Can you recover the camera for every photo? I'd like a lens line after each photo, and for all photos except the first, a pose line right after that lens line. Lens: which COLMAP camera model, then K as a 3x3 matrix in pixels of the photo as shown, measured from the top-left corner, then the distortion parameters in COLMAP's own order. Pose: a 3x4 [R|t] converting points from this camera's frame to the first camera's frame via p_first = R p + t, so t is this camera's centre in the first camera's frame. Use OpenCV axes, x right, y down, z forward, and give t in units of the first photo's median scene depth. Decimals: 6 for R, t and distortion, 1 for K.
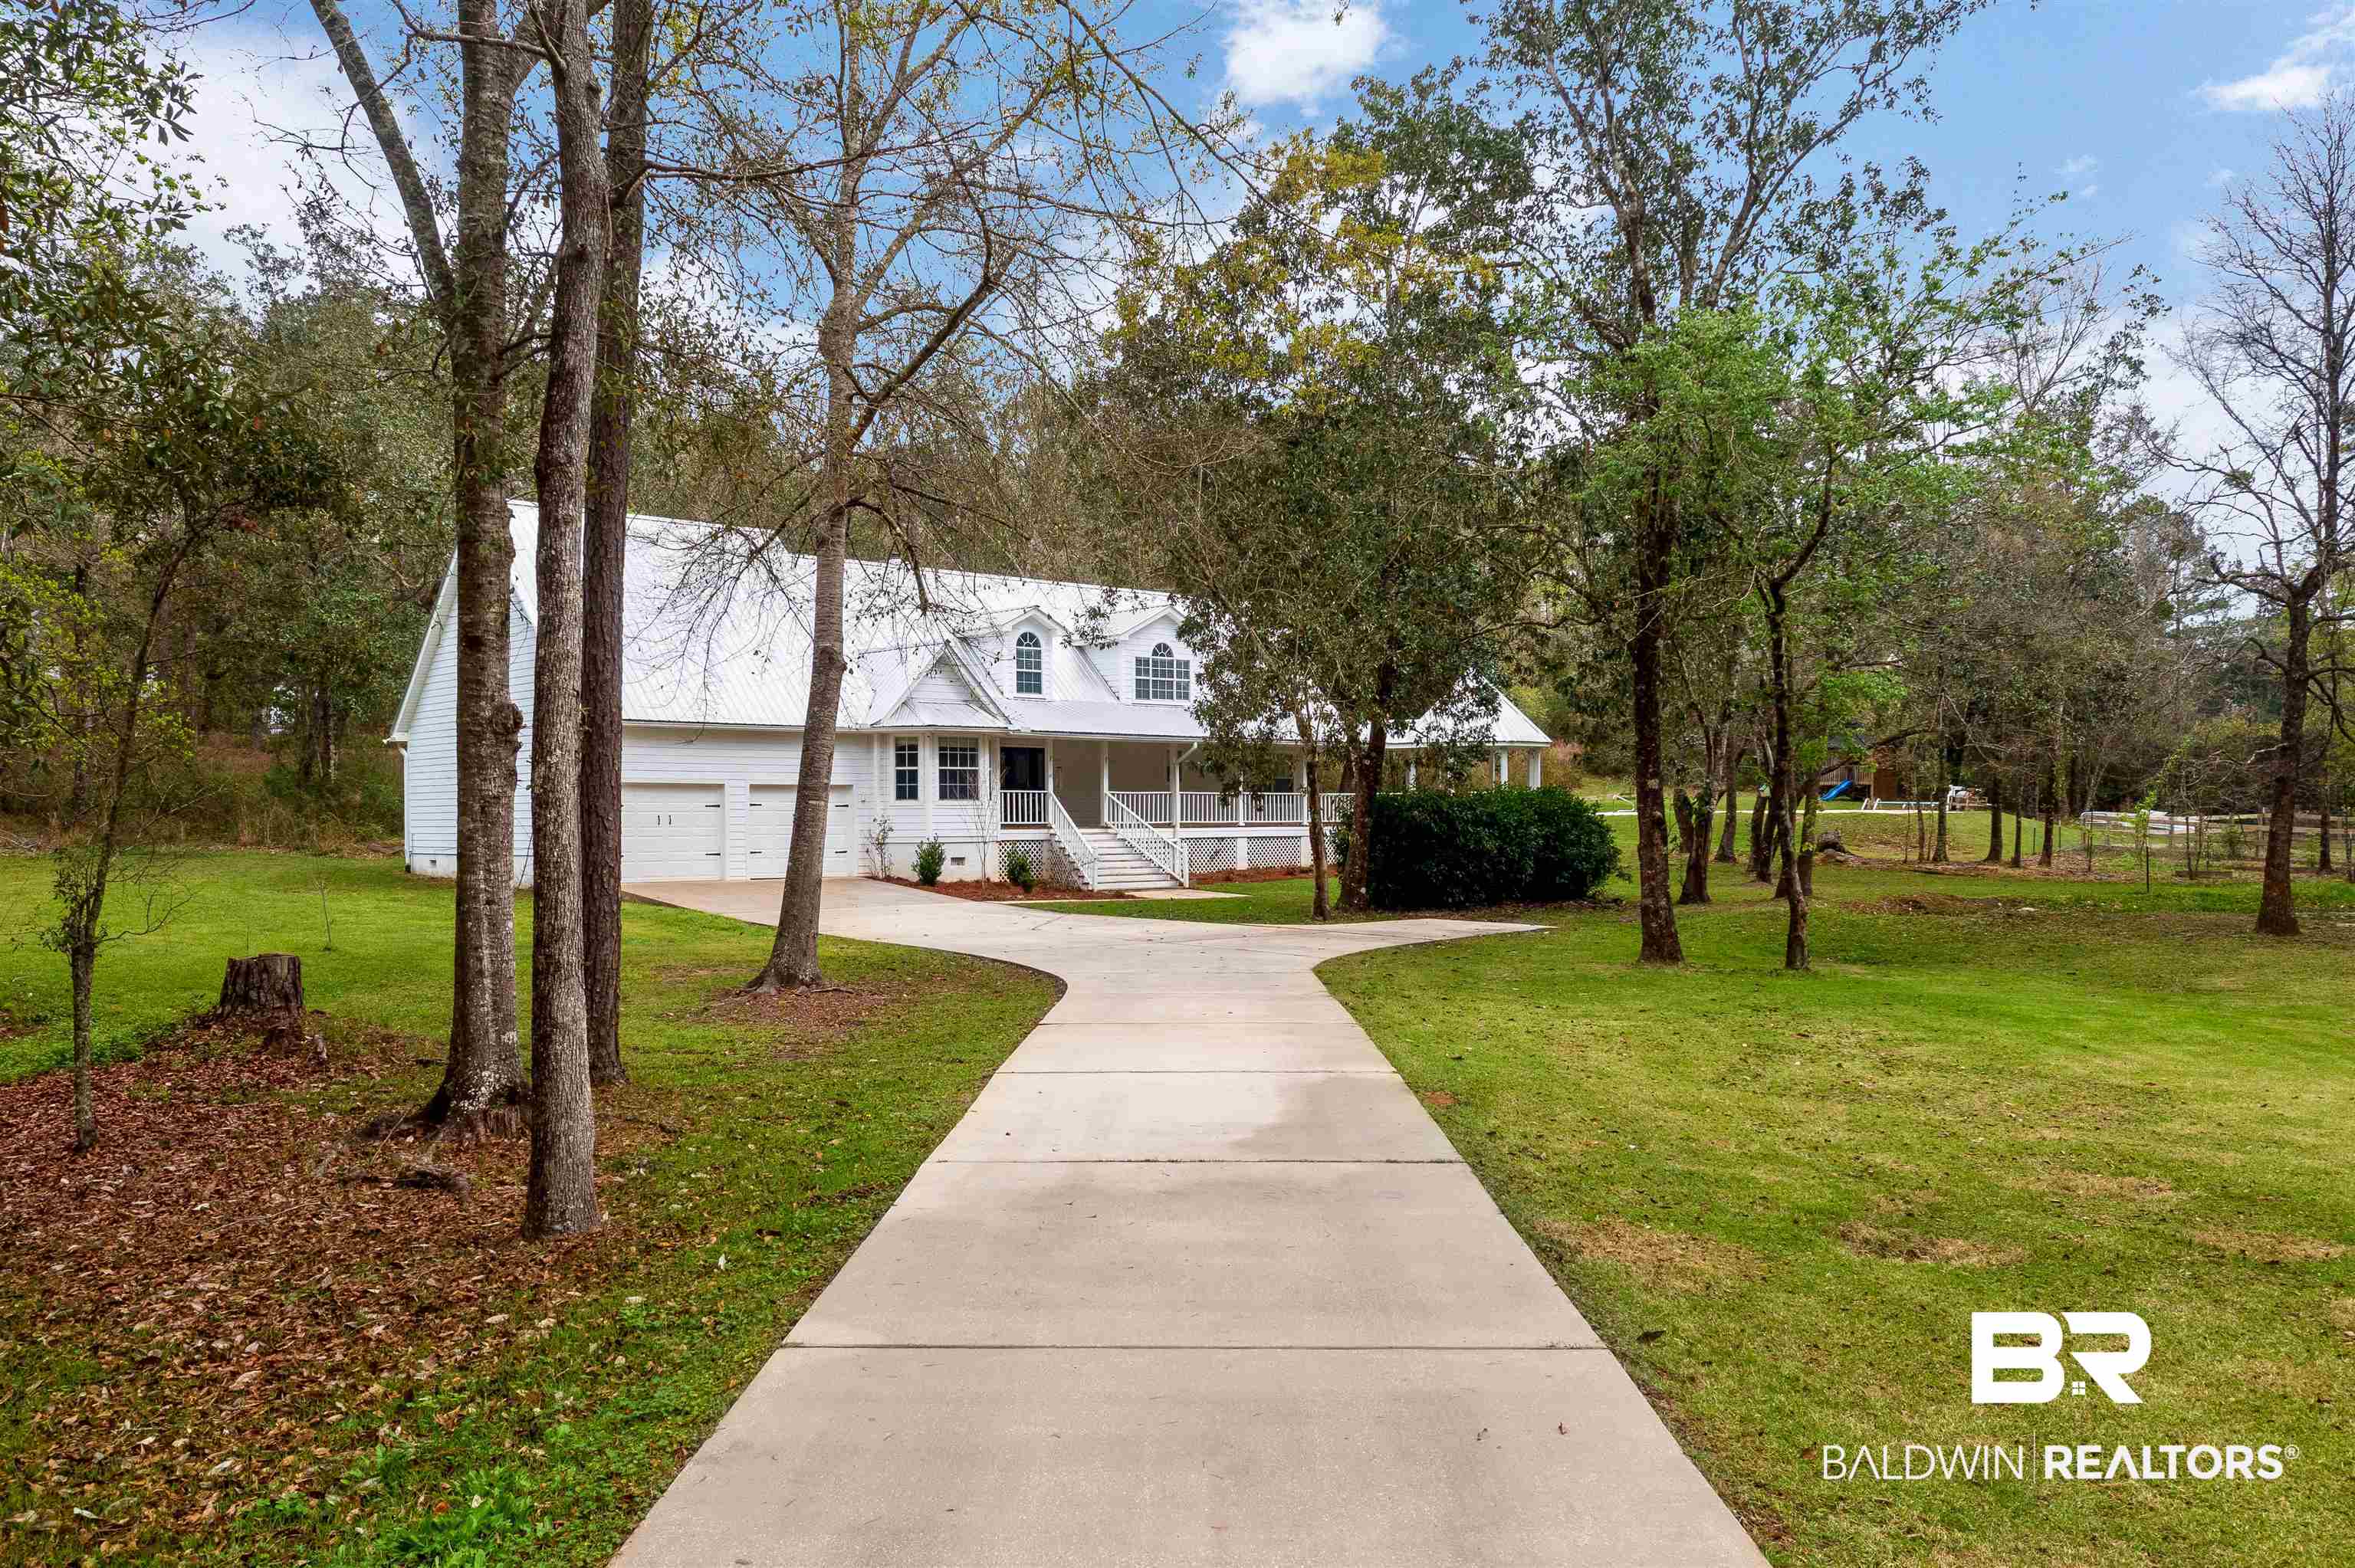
lens RADIAL K [[1926.0, 0, 1176.9], [0, 1926.0, 843.5], [0, 0, 1]] dist [-0.001879, -0.001384]
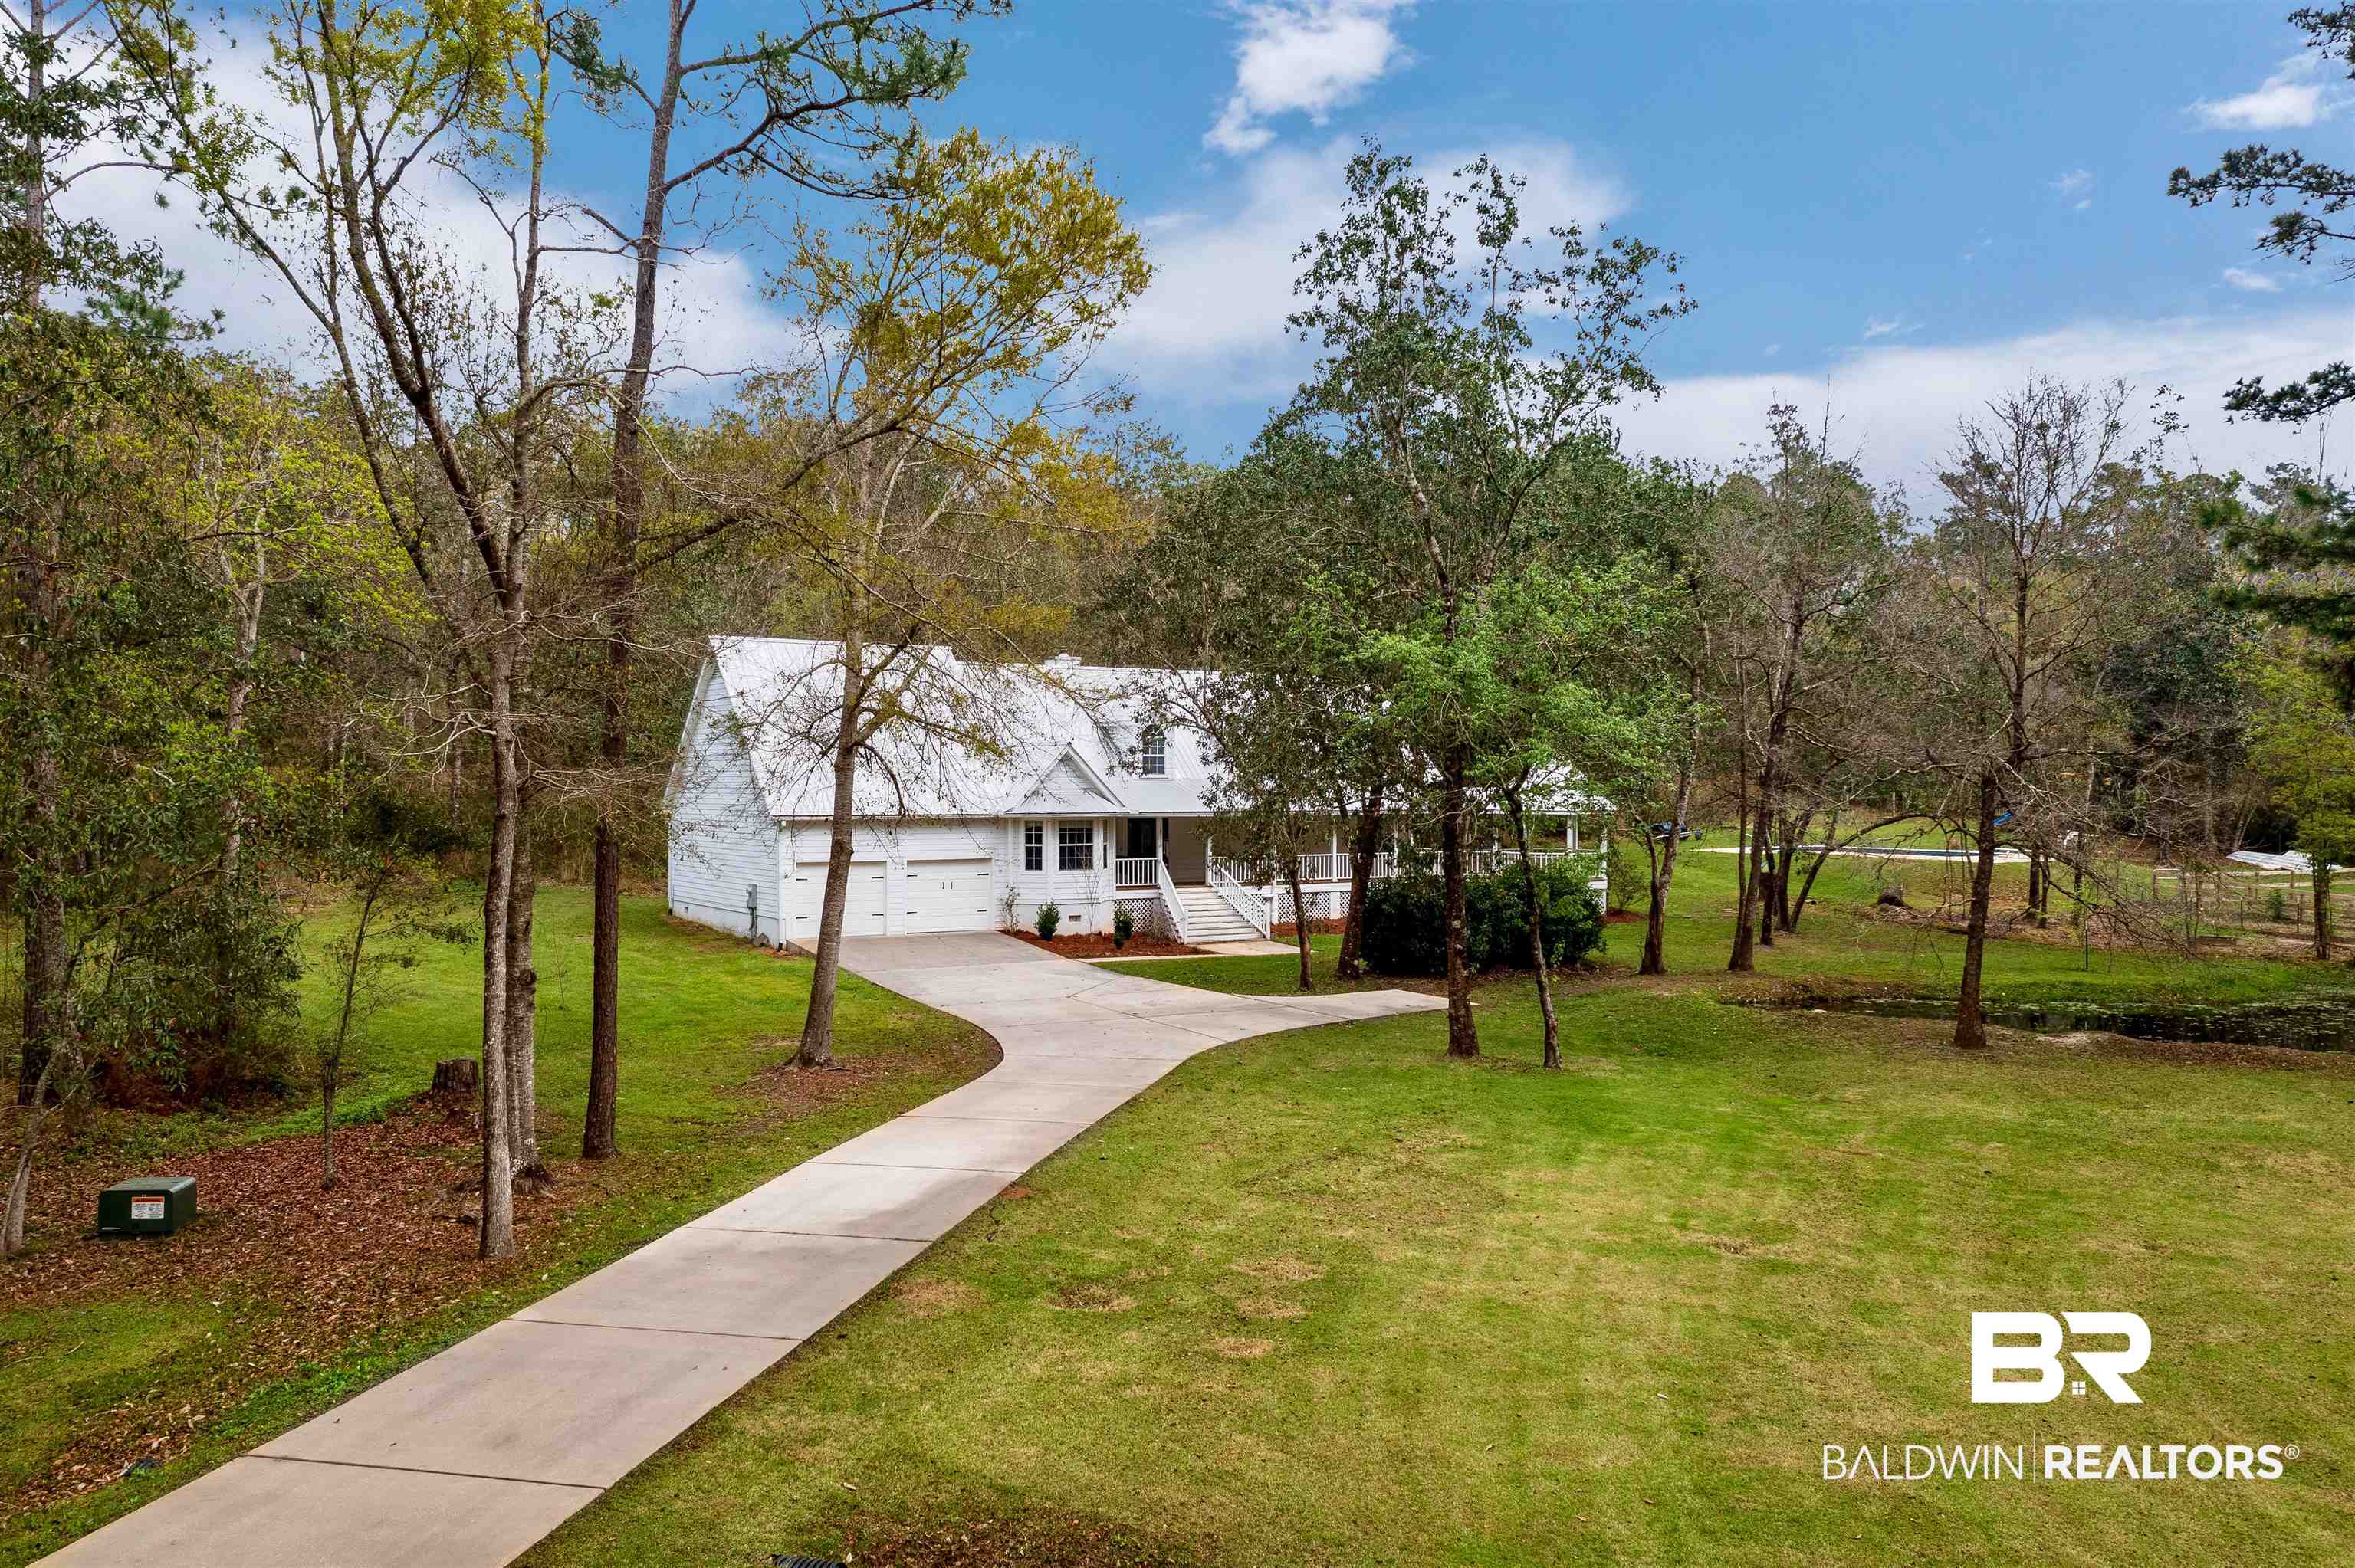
lens RADIAL K [[1894.1, 0, 1177.5], [0, 1894.1, 784.0], [0, 0, 1]] dist [0.003819, 0.000201]
pose [[0.983575, 0.009748, -0.180238, 0.177463], [-0.011459, 0.999899, -0.008454, -0.070073], [0.180137, 0.010380, 0.983587, -0.210990]]
